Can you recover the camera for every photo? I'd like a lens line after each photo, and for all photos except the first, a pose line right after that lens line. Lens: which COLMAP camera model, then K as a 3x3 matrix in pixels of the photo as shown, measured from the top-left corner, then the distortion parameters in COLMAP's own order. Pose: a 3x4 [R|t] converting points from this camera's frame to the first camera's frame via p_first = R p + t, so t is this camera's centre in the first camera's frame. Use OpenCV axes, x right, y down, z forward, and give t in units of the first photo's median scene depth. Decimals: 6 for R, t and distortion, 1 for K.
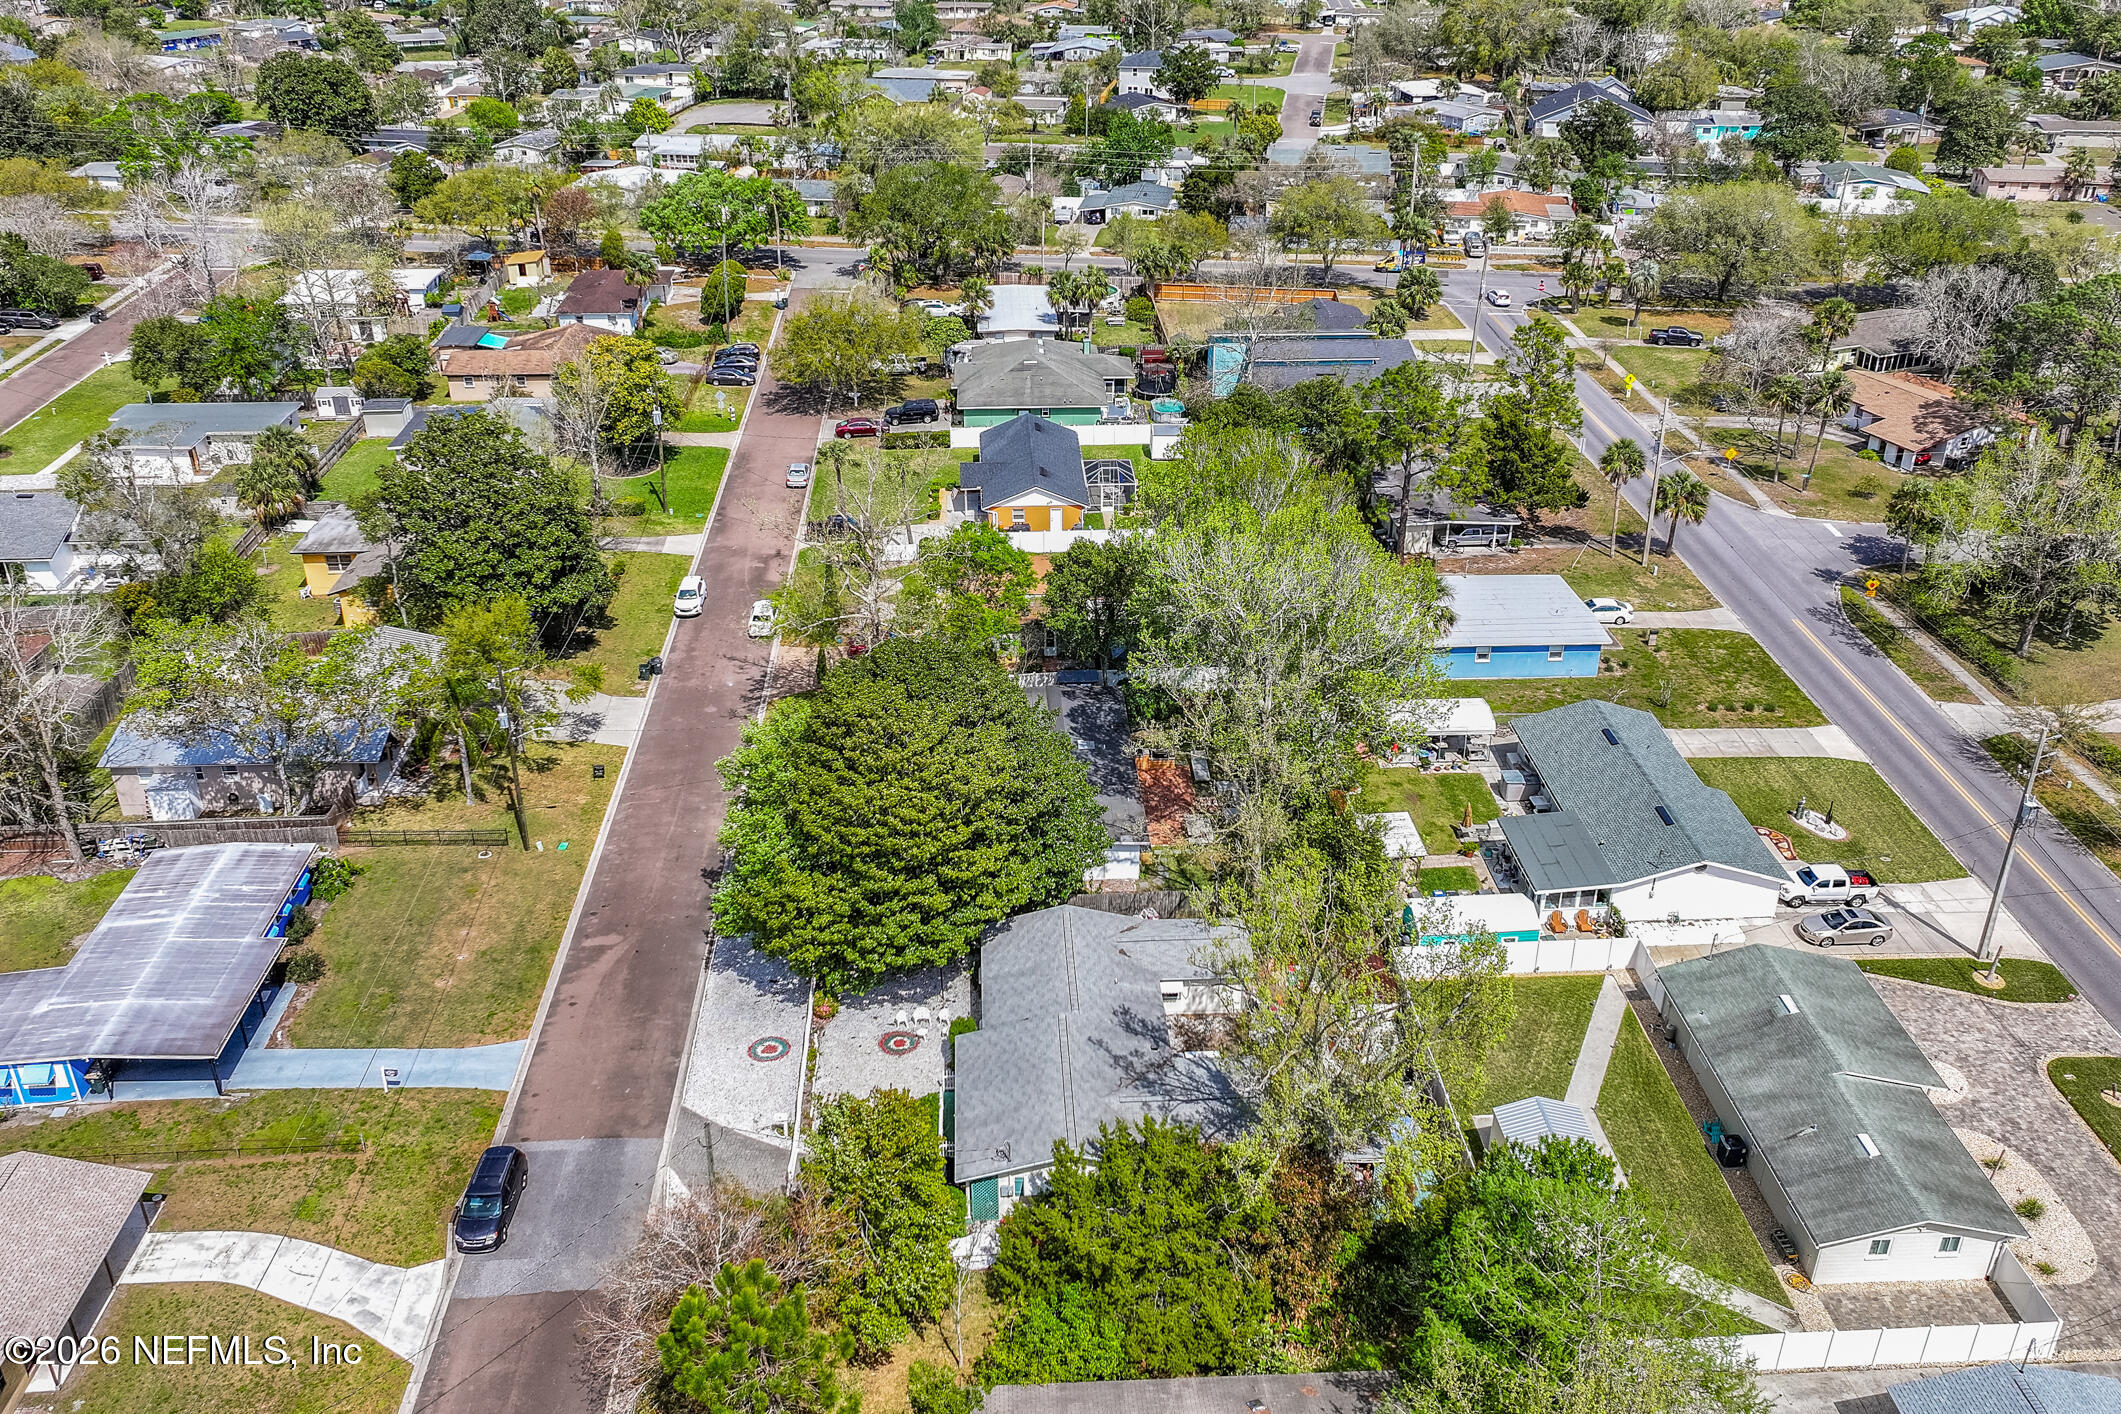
lens RADIAL K [[1757.6, 0, 1069.5], [0, 1757.6, 687.0], [0, 0, 1]] dist [0.015383, -0.010962]
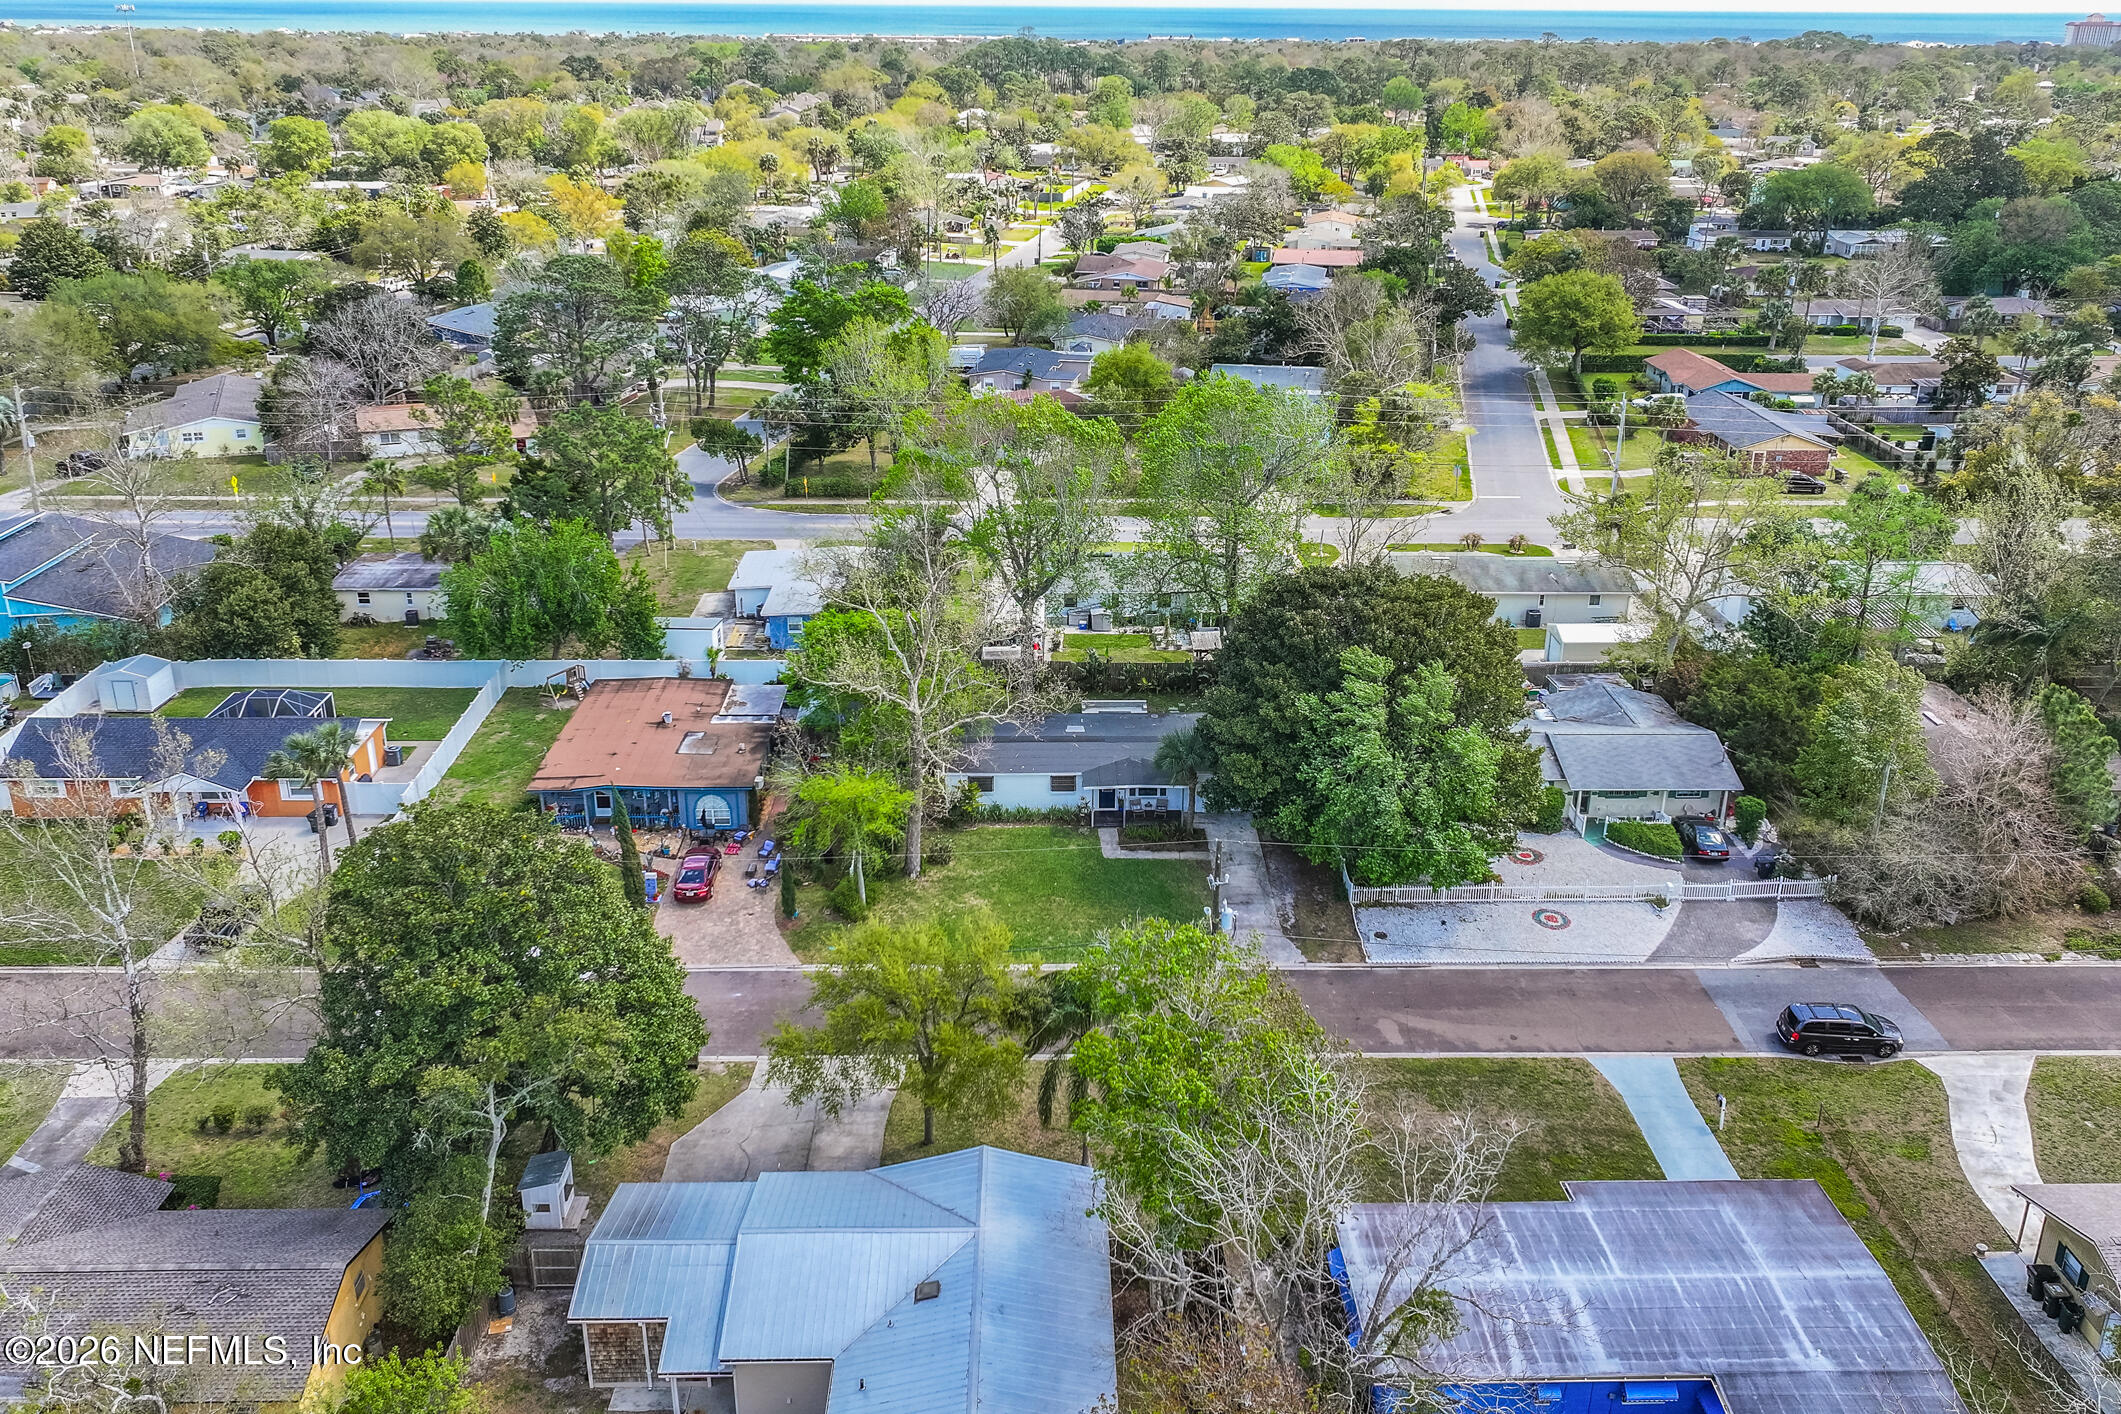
lens RADIAL K [[1757.6, 0, 1069.5], [0, 1757.6, 687.0], [0, 0, 1]] dist [0.015383, -0.010962]
pose [[0.021241, -0.367953, 0.929602, -1.022150], [0.438072, 0.839225, 0.322171, -0.344709], [-0.898689, 0.400389, 0.179016, 0.950028]]
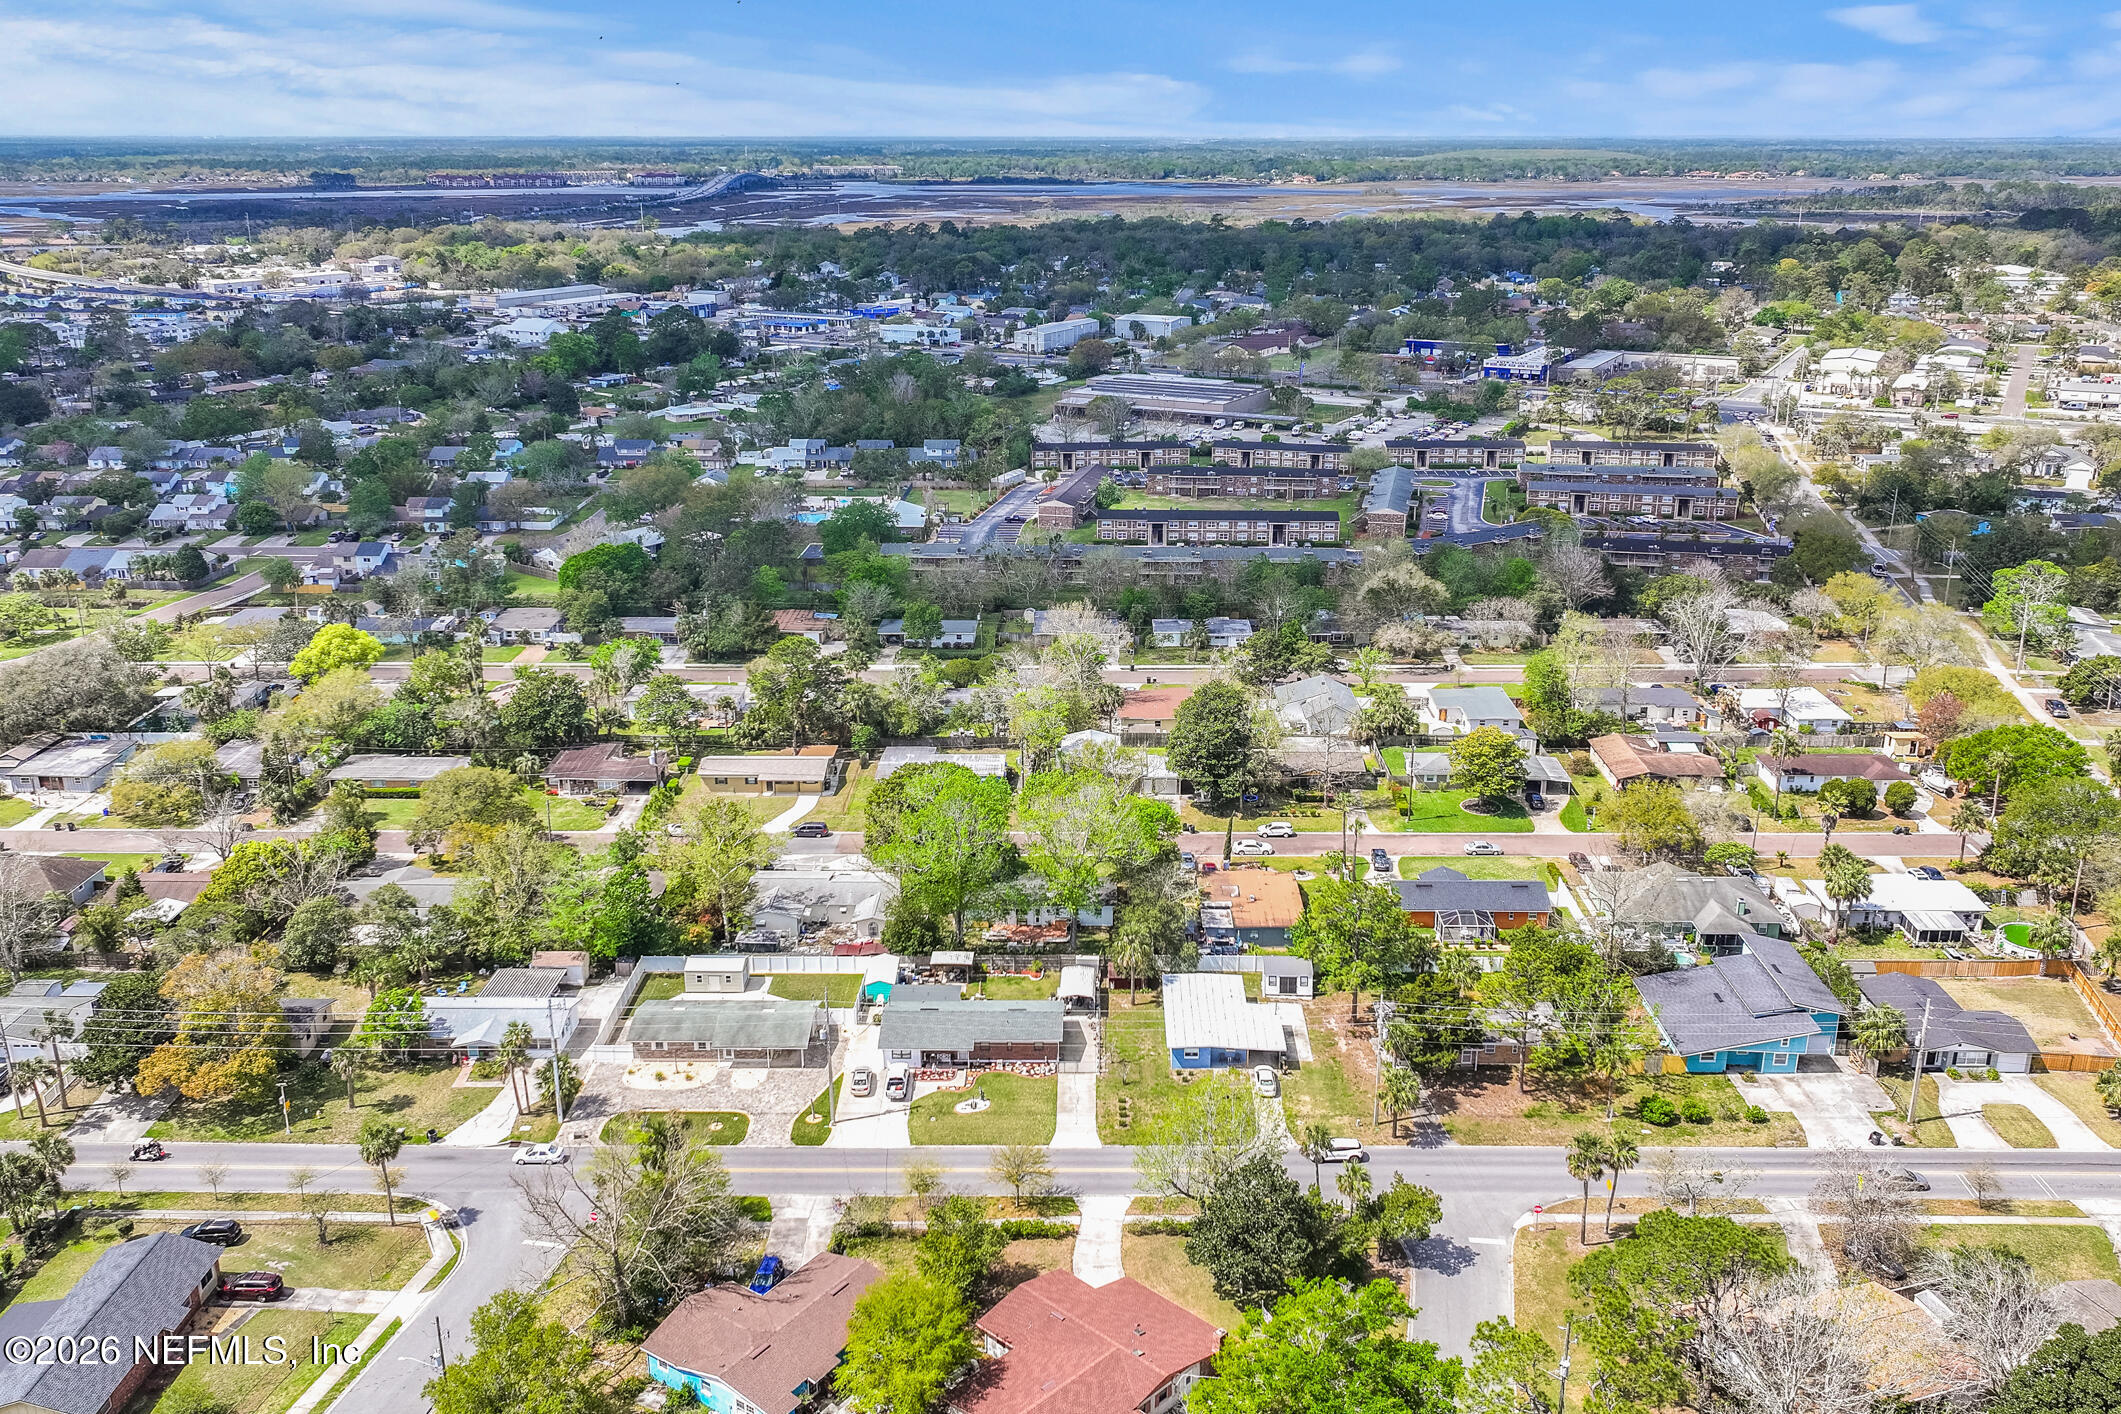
lens RADIAL K [[1757.6, 0, 1069.5], [0, 1757.6, 687.0], [0, 0, 1]] dist [0.015383, -0.010962]
pose [[-0.060631, 0.302477, -0.951226, 2.106481], [-0.445225, 0.844731, 0.296992, -0.882637], [0.893364, 0.441516, 0.083454, 0.867292]]
